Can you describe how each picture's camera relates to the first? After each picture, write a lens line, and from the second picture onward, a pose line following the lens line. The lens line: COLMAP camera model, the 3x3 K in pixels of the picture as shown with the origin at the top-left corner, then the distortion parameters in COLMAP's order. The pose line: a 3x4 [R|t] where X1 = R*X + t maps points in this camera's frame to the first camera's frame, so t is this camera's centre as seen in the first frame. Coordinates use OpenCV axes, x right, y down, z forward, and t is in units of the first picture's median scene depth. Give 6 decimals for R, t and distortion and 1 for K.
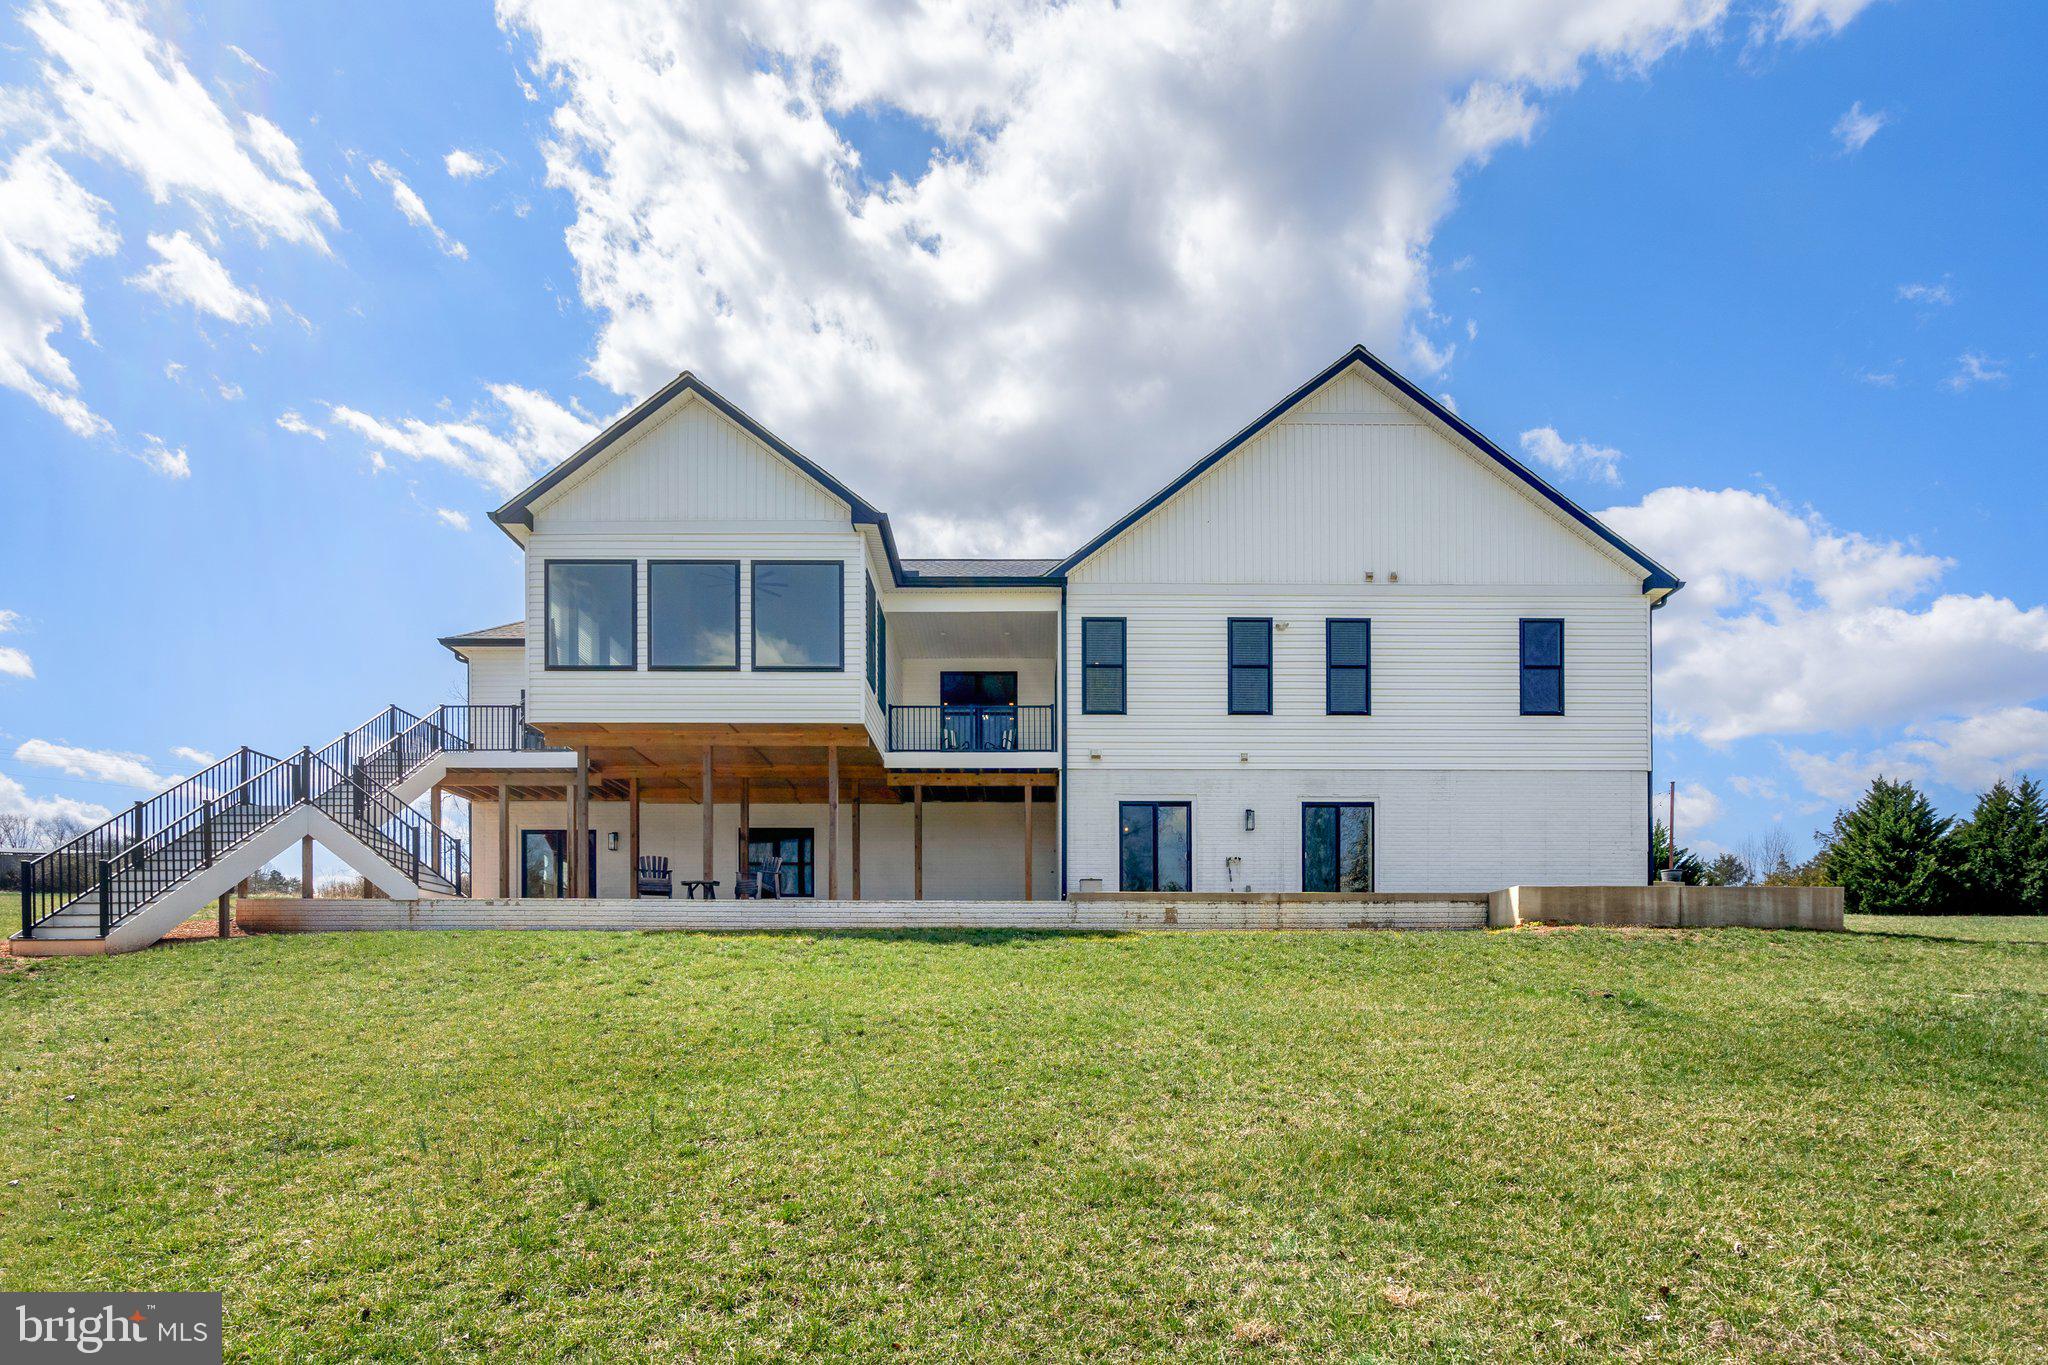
lens RADIAL K [[1004.3, 0, 889.6], [0, 1004.3, 662.1], [0, 0, 1]] dist [0.009711, 0.000024]
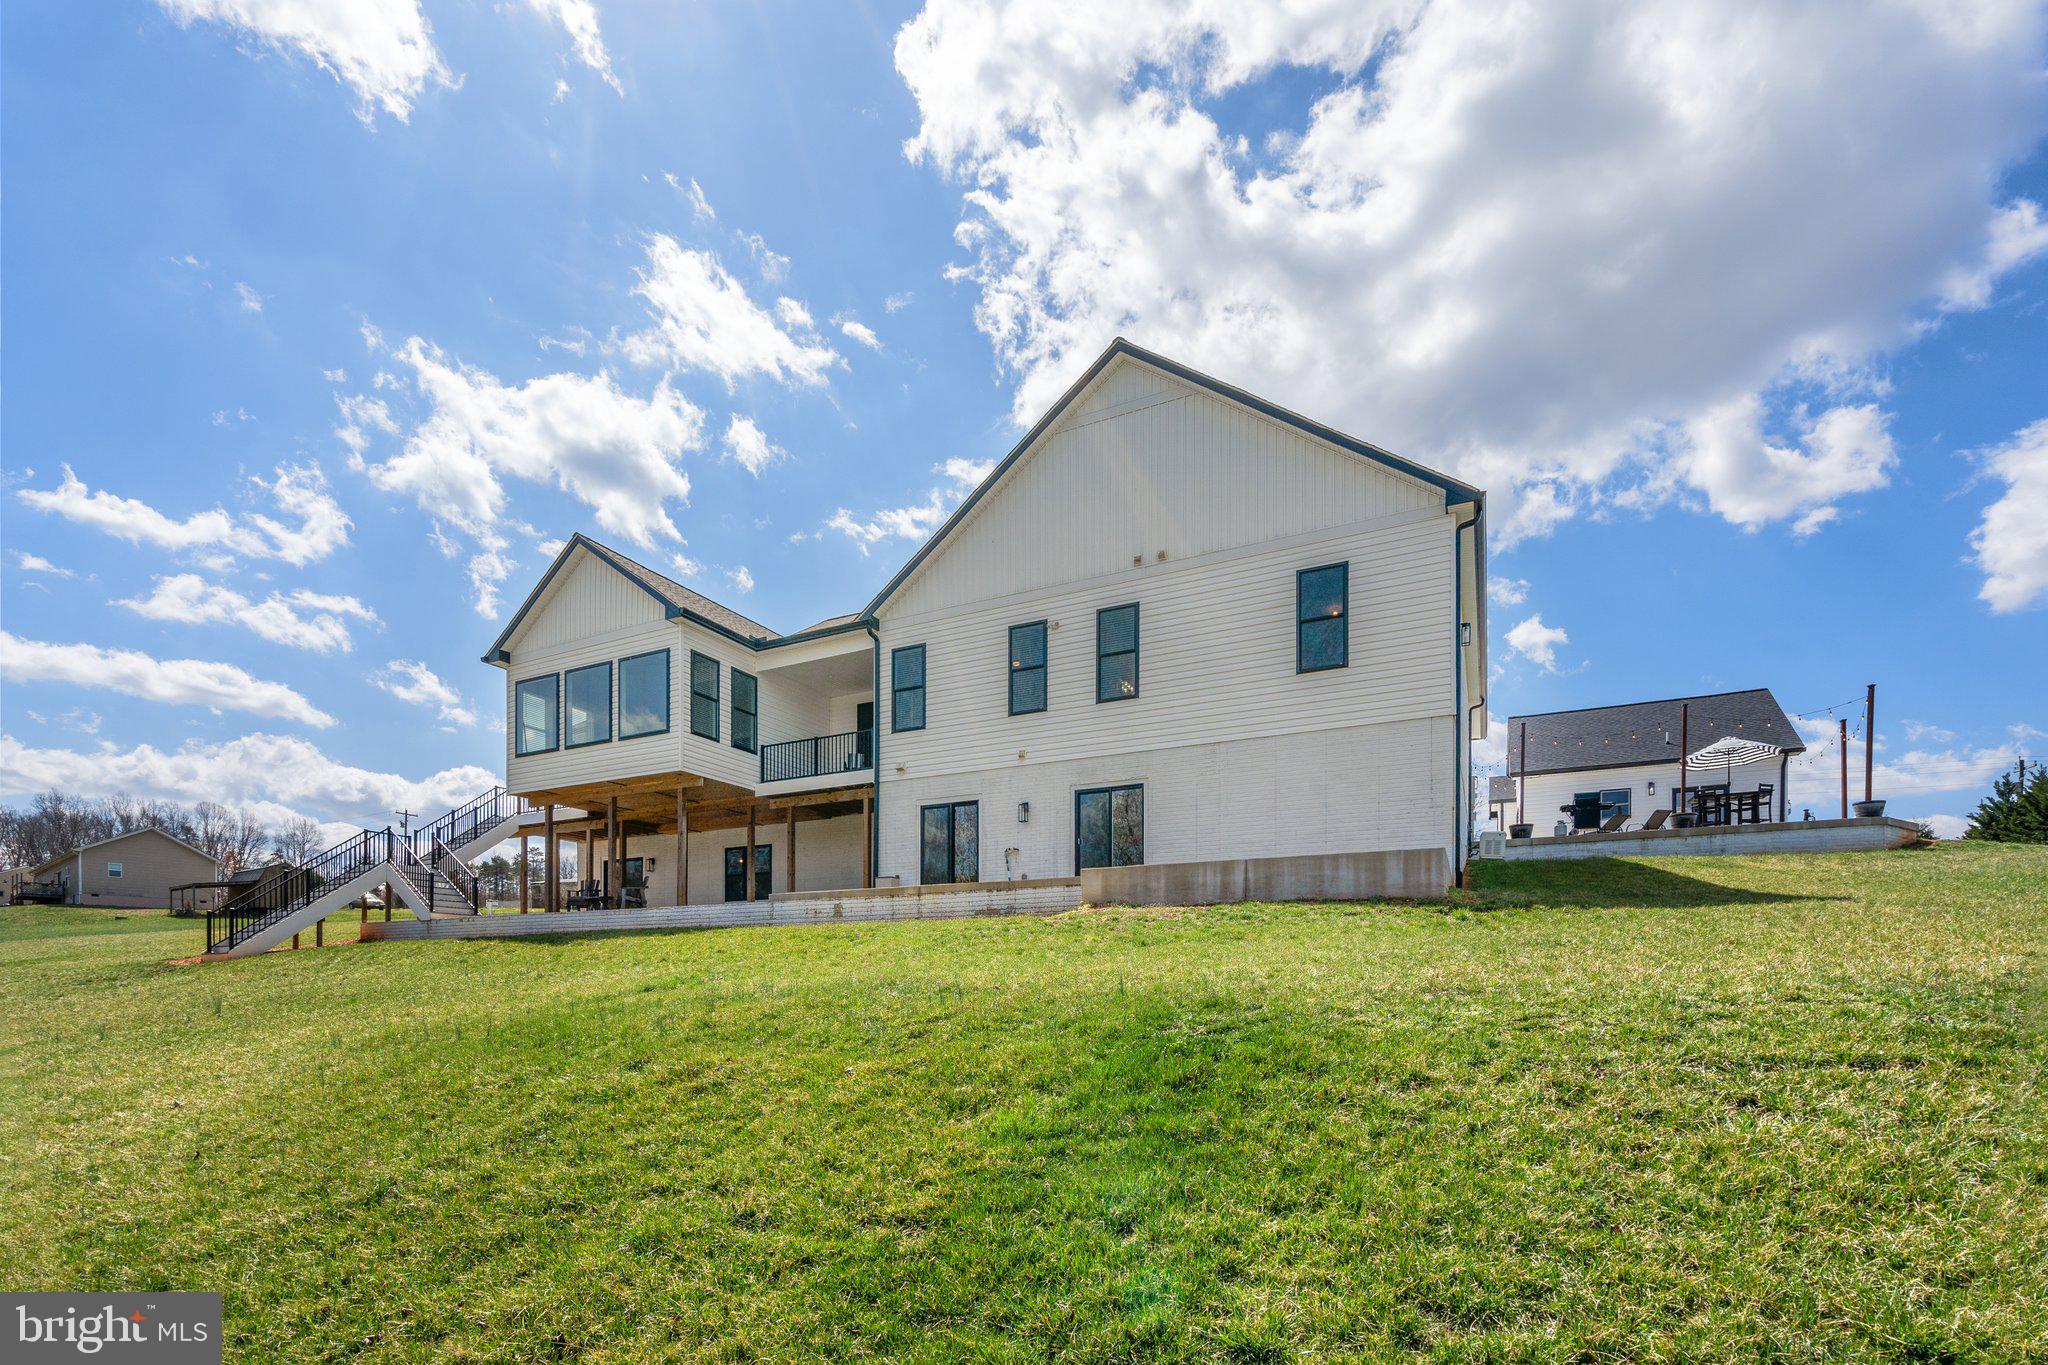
lens RADIAL K [[961.3, 0, 1020.8], [0, 961.3, 655.3], [0, 0, 1]] dist [0.014384, 0.000097]
pose [[0.870790, -0.158539, -0.465392, 0.849843], [0.163510, 0.986086, -0.029977, 0.020221], [0.463669, -0.049993, 0.884597, 0.090027]]
